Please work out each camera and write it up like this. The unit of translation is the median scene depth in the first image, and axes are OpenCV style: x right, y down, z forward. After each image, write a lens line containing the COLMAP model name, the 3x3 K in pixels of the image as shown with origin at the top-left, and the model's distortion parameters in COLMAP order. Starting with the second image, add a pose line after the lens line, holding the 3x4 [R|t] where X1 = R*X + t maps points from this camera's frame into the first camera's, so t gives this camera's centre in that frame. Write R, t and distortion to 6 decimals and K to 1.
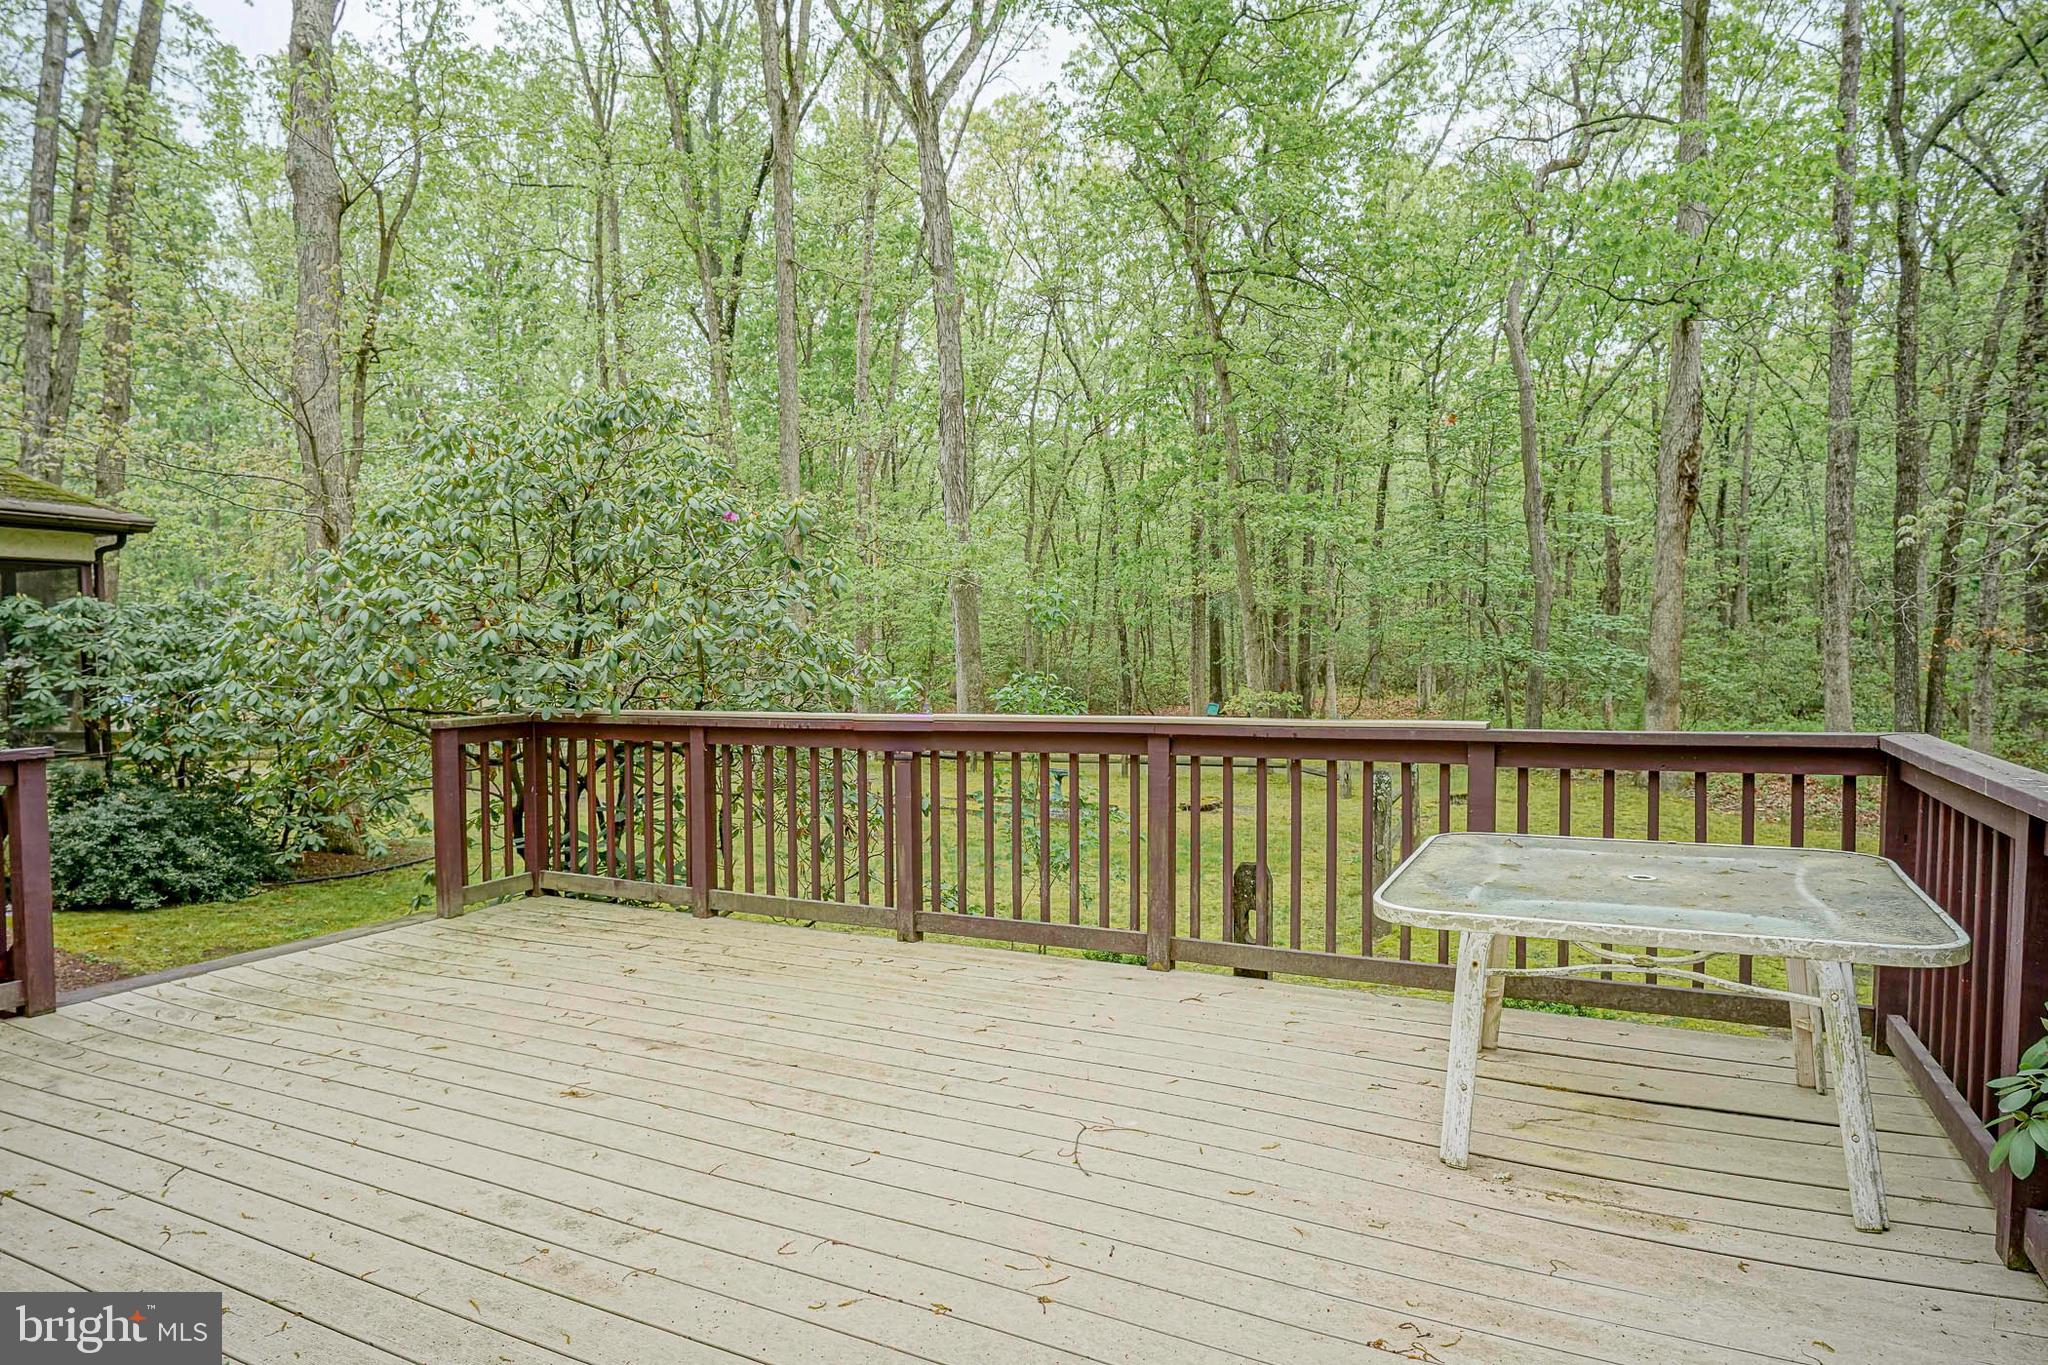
lens RADIAL K [[1196.8, 0, 1019.1], [0, 1196.8, 682.2], [0, 0, 1]] dist [-0.005089, 0.001699]
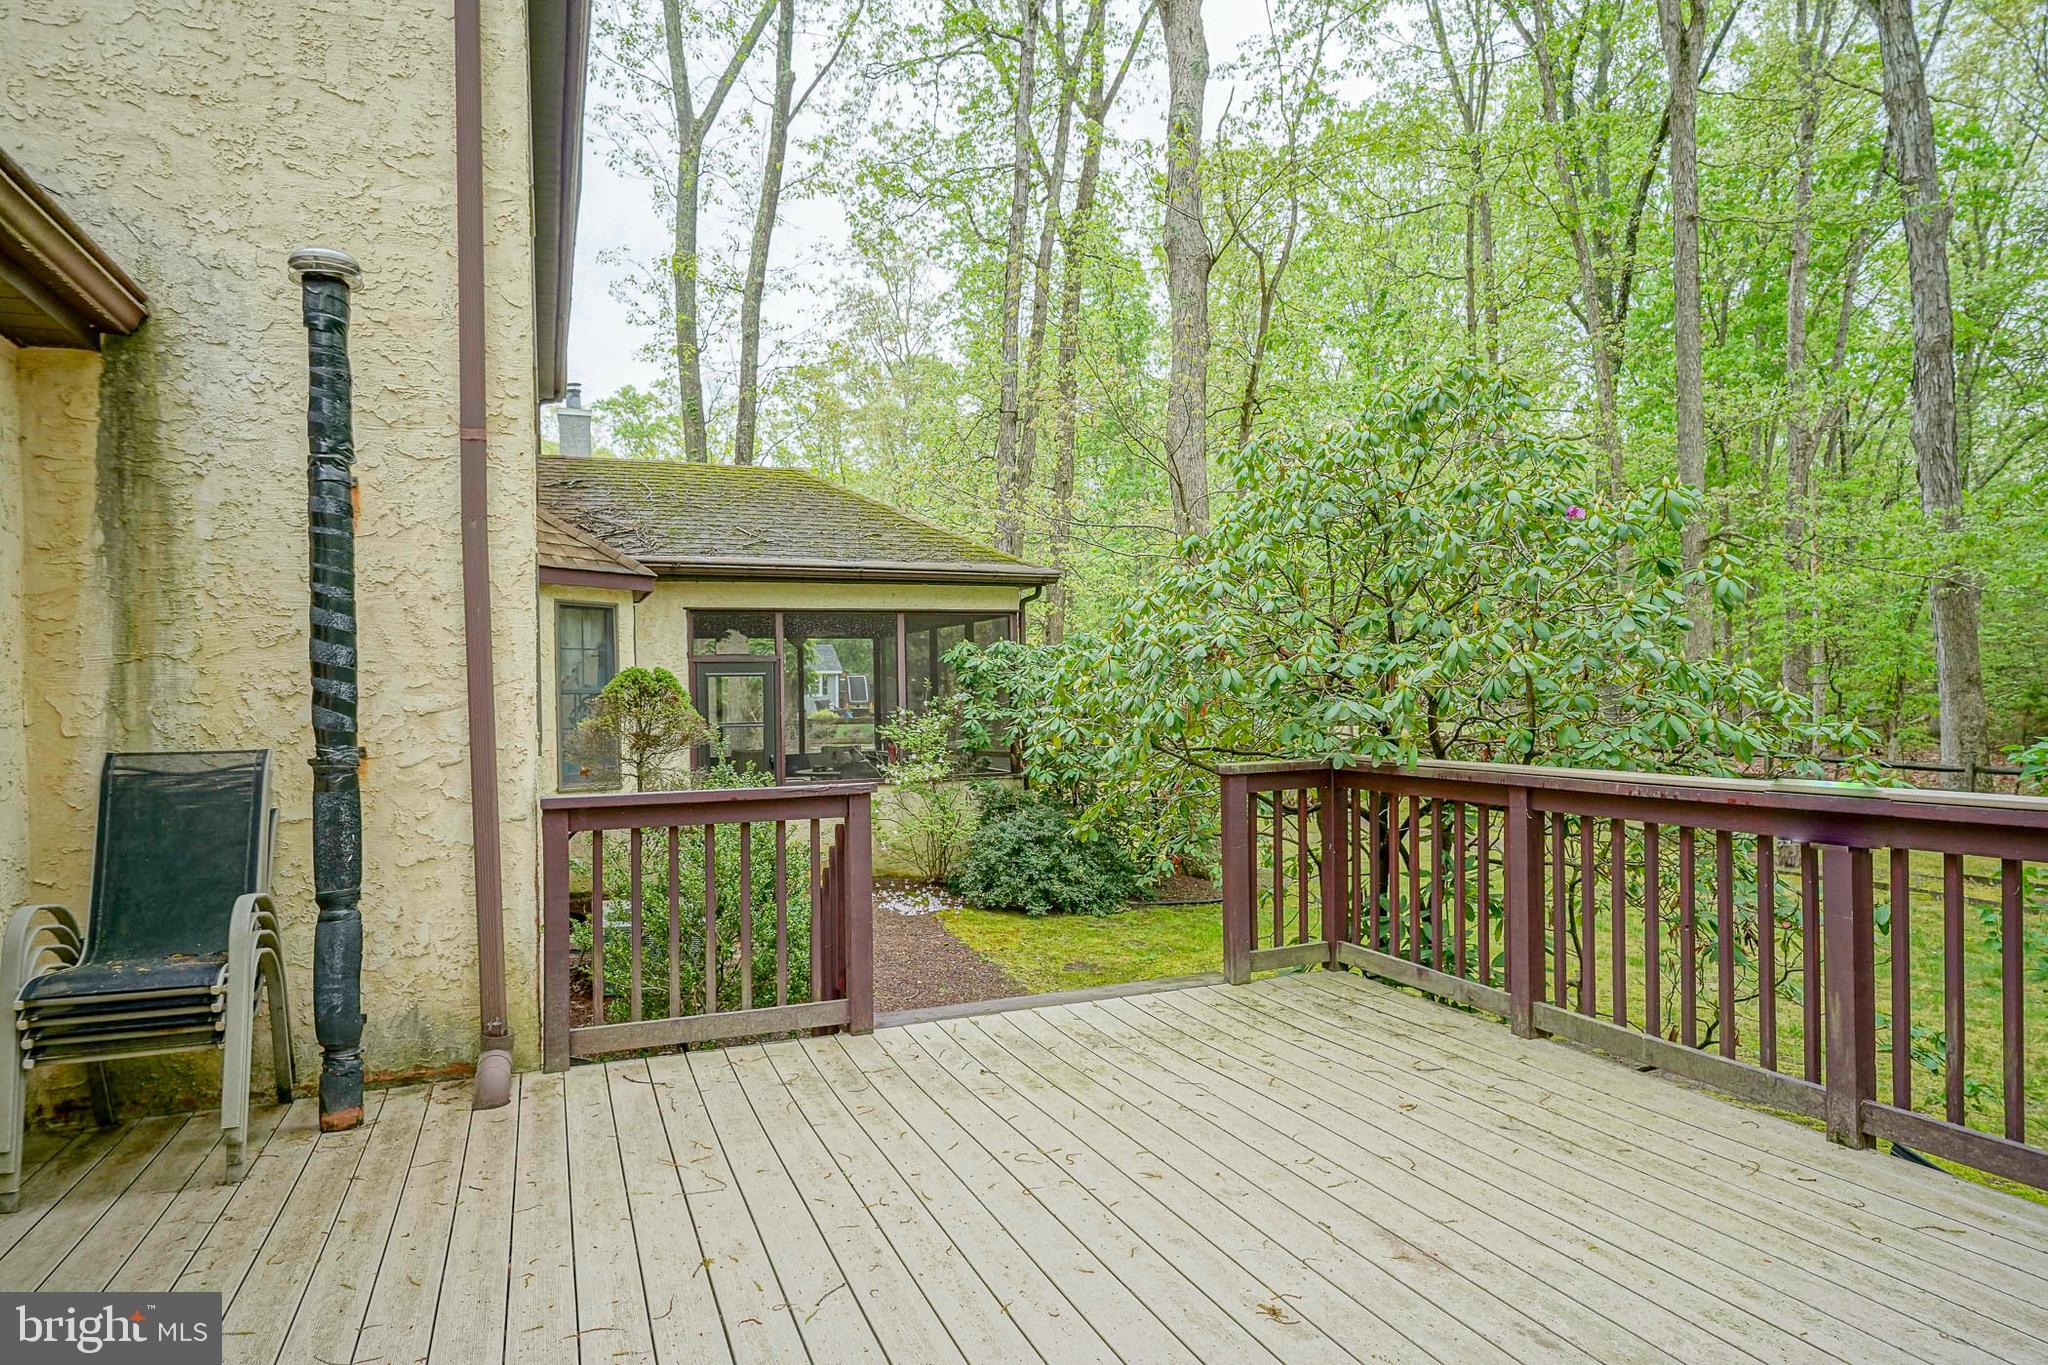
lens RADIAL K [[1196.8, 0, 1015.3], [0, 1196.8, 694.7], [0, 0, 1]] dist [-0.005089, 0.001699]
pose [[0.757506, -0.000584, -0.652828, -0.007701], [-0.008073, 0.999915, -0.010261, -0.007118], [0.652779, 0.013043, 0.757436, 0.129917]]
